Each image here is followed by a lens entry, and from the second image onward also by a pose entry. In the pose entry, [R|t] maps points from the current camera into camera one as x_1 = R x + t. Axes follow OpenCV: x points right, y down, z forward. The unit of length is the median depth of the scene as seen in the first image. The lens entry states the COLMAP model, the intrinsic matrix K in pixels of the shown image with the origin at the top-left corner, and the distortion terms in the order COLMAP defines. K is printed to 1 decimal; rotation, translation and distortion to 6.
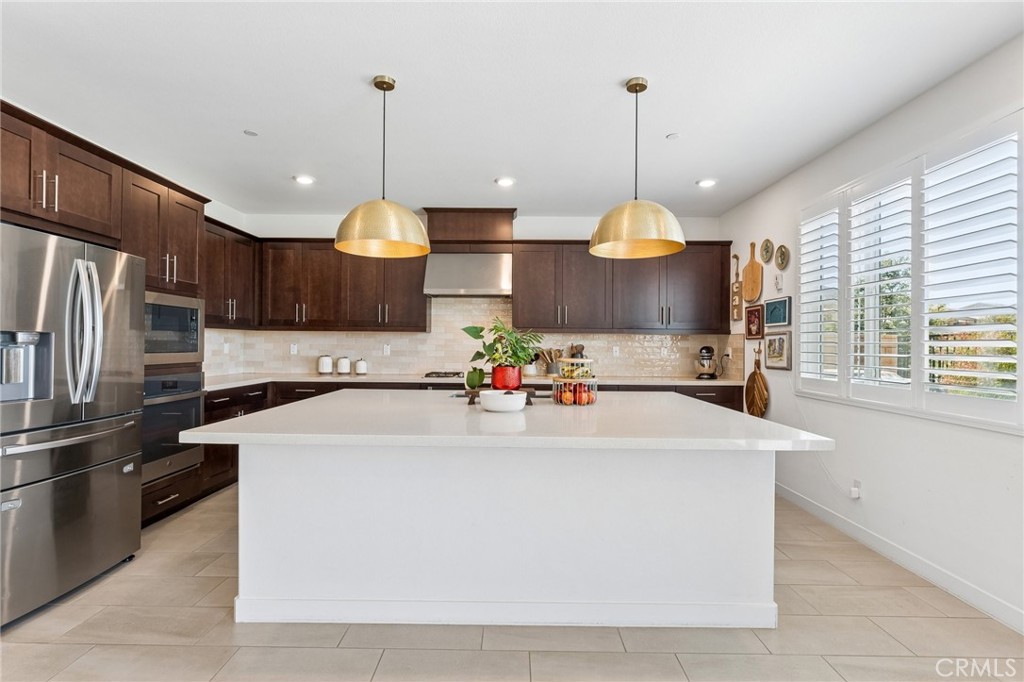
lens RADIAL K [[488.6, 0, 512.0], [0, 488.6, 341.0], [0, 0, 1]] dist [-0.000401, -0.000065]
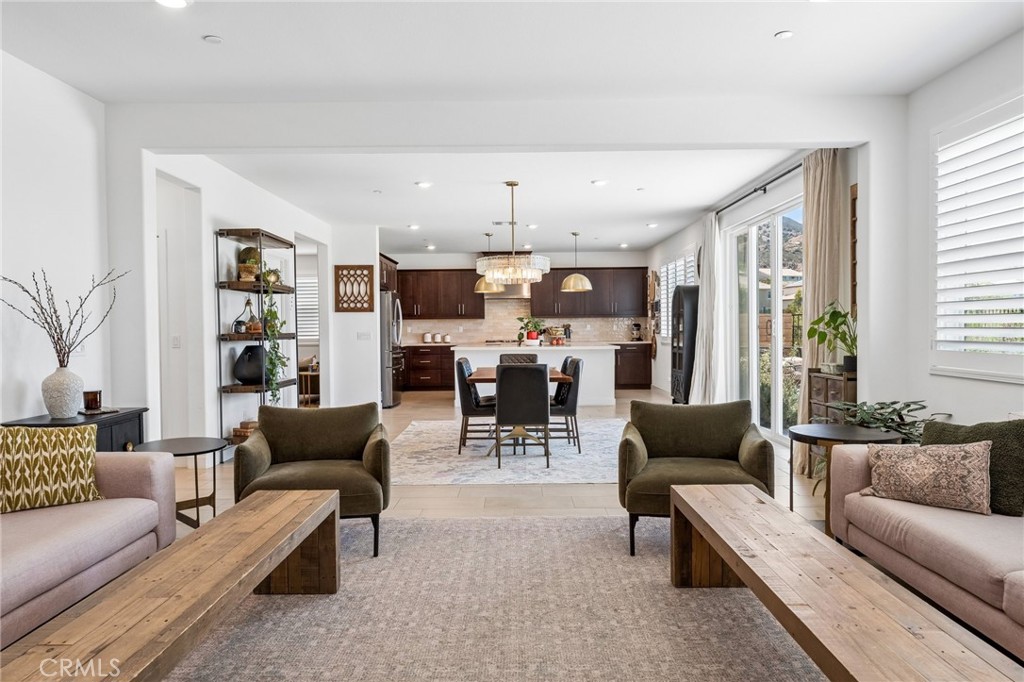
lens RADIAL K [[671.2, 0, 512.0], [0, 671.2, 341.0], [0, 0, 1]] dist [-0.001103, 0.000038]
pose [[0.999810, -0.019074, -0.004108, -0.065888], [0.019172, 0.999496, 0.025305, 0.003809], [0.003623, -0.025379, 0.999671, -1.655551]]
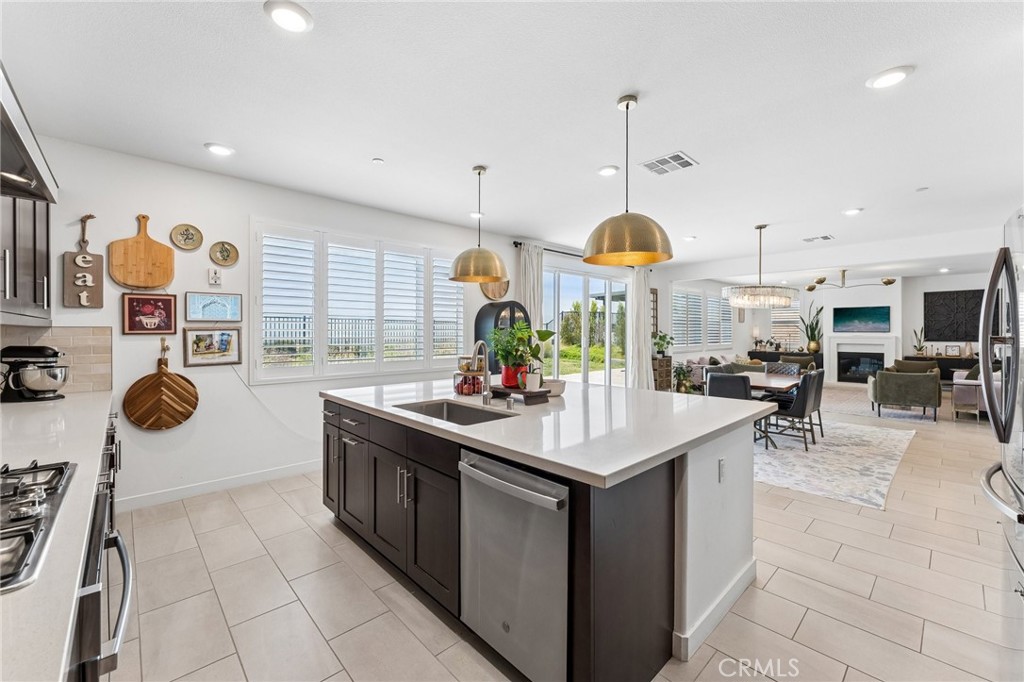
lens RADIAL K [[418.1, 0, 508.6], [0, 418.1, 329.2], [0, 0, 1]] dist [-0.000562, -0.000145]
pose [[-0.682194, -0.005777, 0.731148, -0.415310], [-0.011094, 0.999935, -0.002450, -0.016720], [-0.731087, -0.009782, -0.682214, 0.995286]]
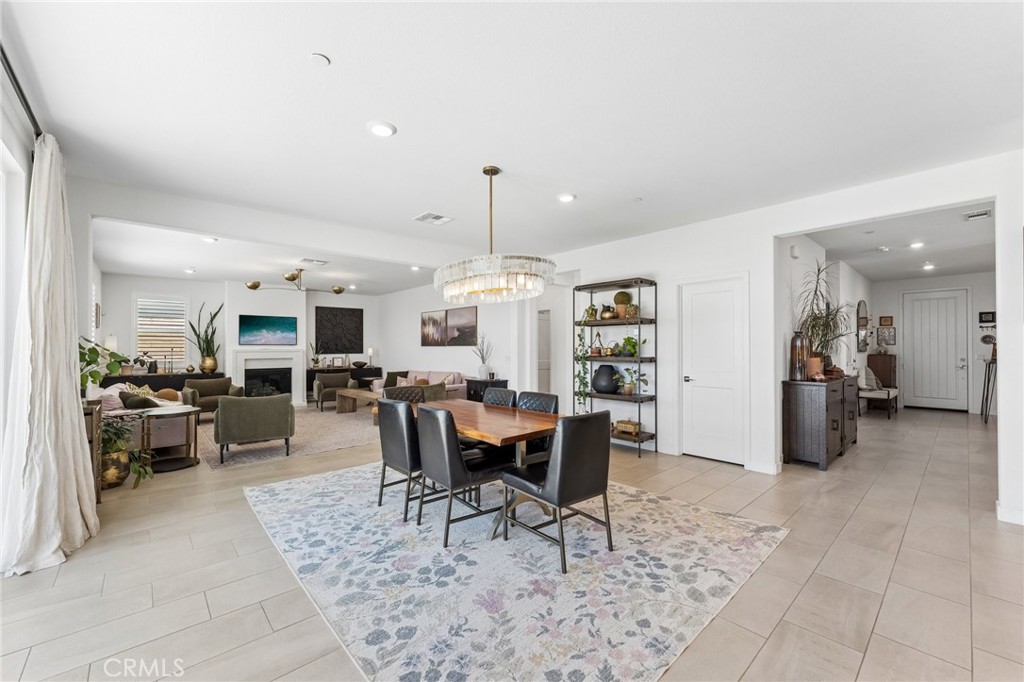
lens RADIAL K [[409.4, 0, 514.8], [0, 409.4, 344.4], [0, 0, 1]] dist [-0.000911, -0.000282]
pose [[-0.734237, -0.010784, -0.678808, 0.354871], [-0.000013, 0.999874, -0.015870, -0.000233], [0.678894, -0.011643, -0.734144, 0.287101]]
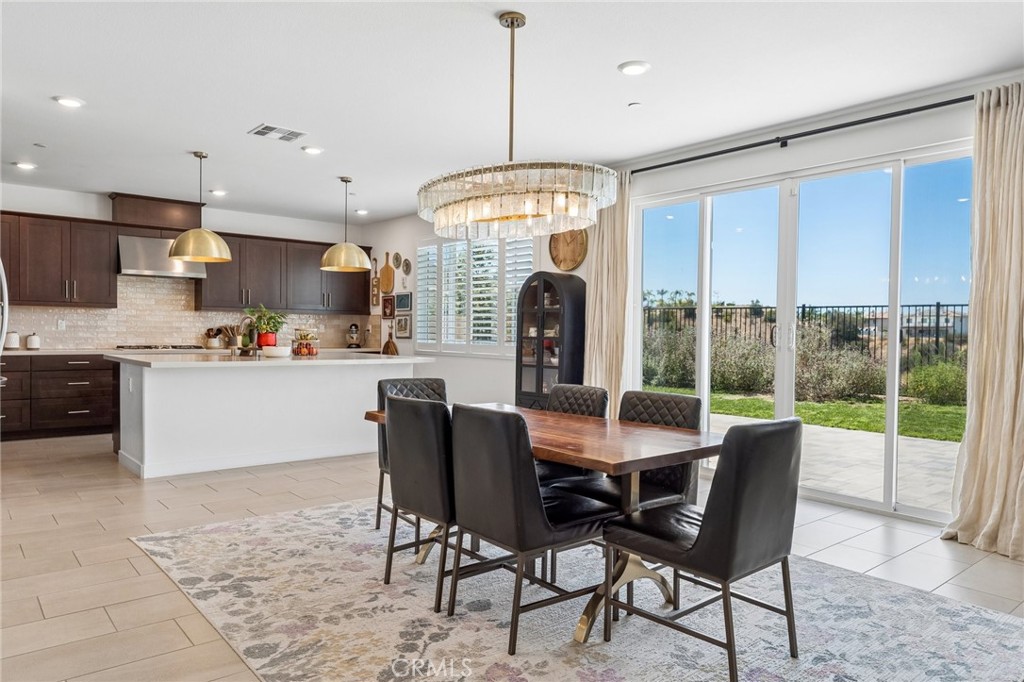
lens RADIAL K [[671.2, 0, 512.0], [0, 671.2, 341.0], [0, 0, 1]] dist [-0.001103, 0.000038]
pose [[0.762483, -0.008247, 0.646955, -0.500629], [-0.010386, 0.999634, 0.024982, 0.008259], [-0.646924, -0.025768, 0.762119, -0.741904]]
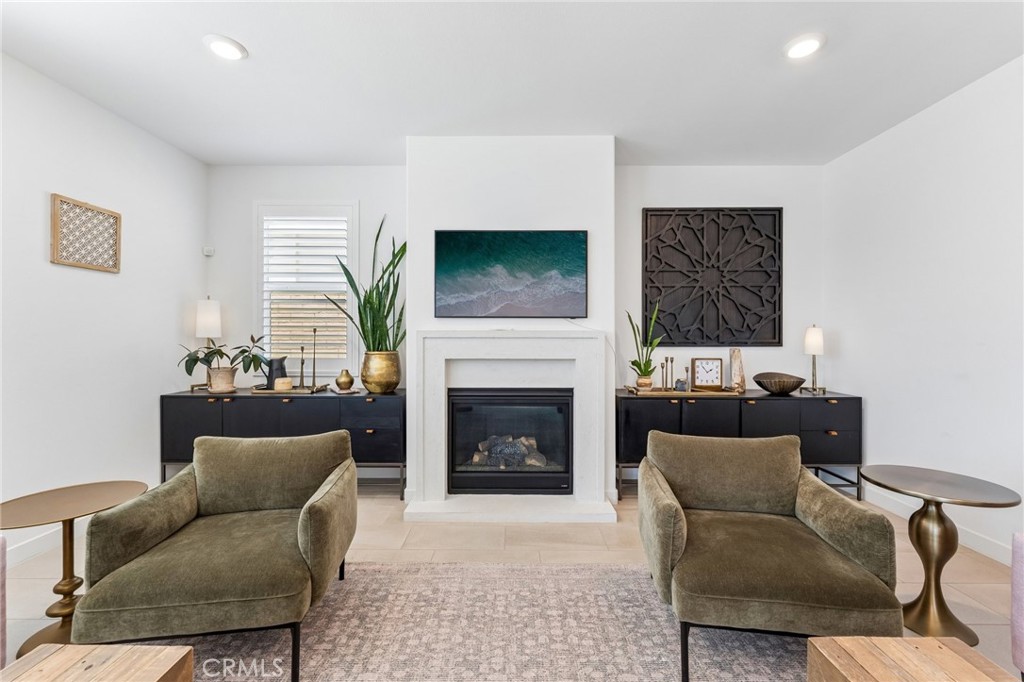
lens RADIAL K [[414.9, 0, 510.7], [0, 414.9, 338.0], [0, 0, 1]] dist [-0.001303, -0.000191]
pose [[-0.999955, -0.009325, 0.001562, -0.079658], [-0.009329, 0.999954, -0.002241, 0.004440], [-0.001541, -0.002256, -0.999996, -1.183415]]
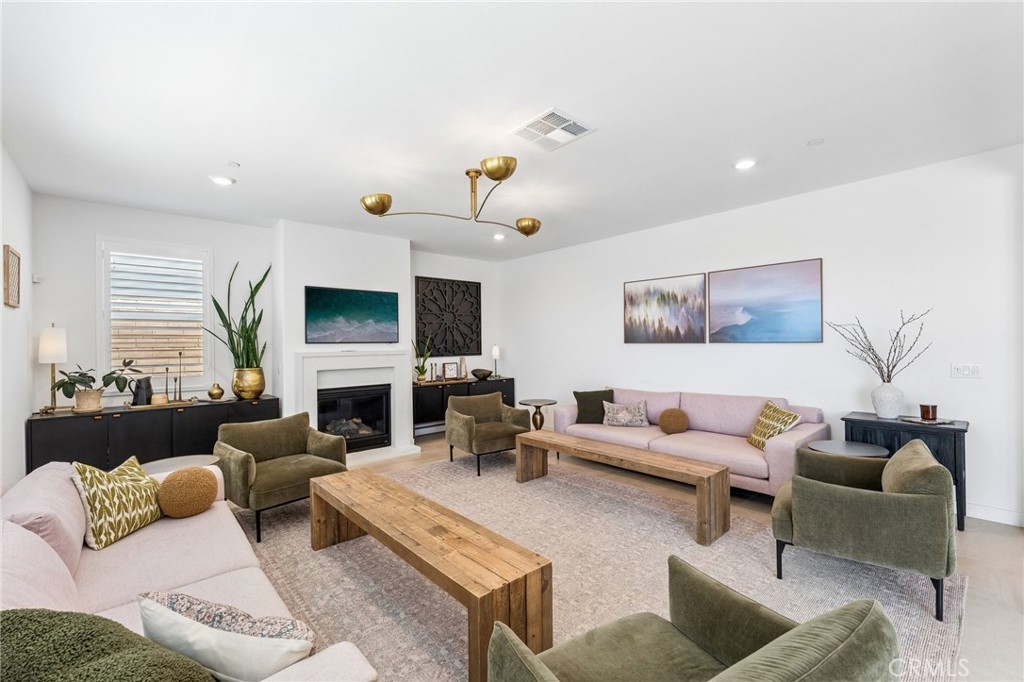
lens RADIAL K [[432.7, 0, 512.0], [0, 432.7, 341.0], [0, 0, 1]] dist [-0.001644, -0.000192]
pose [[-0.738060, -0.001489, -0.674734, 0.343514], [0.006774, 0.999931, -0.009617, -0.019321], [0.674702, -0.011668, -0.737998, -0.775290]]
